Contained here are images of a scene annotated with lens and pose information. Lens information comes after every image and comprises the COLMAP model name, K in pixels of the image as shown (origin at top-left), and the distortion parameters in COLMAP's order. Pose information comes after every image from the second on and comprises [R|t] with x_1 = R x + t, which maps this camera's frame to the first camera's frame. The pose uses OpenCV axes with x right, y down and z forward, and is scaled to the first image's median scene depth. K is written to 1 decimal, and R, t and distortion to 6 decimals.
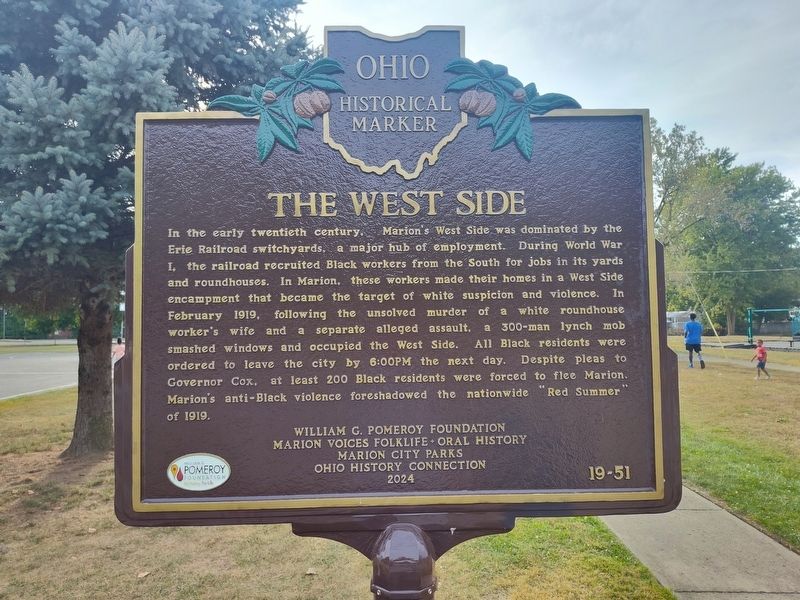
lens RADIAL K [[539.8, 0, 400.0], [0, 539.8, 300.0], [0, 0, 1]] dist [0.038103, 0.000478]
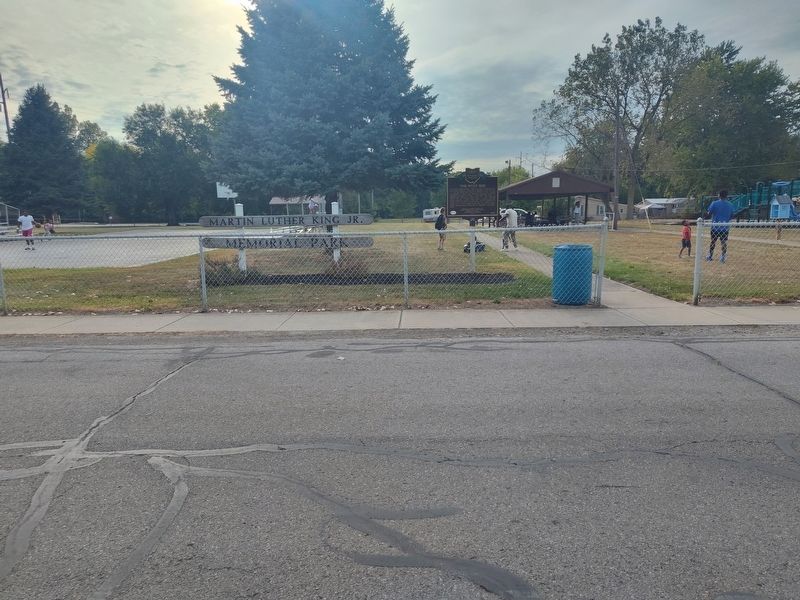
lens RADIAL K [[538.3, 0, 412.0], [0, 538.3, 299.8], [0, 0, 1]] dist [0.000070, -0.000220]
pose [[0.999955, 0.001593, -0.009302, -1.034111], [0.000363, 0.978446, 0.206503, -0.177002], [0.009430, -0.206497, 0.978402, -9.232479]]
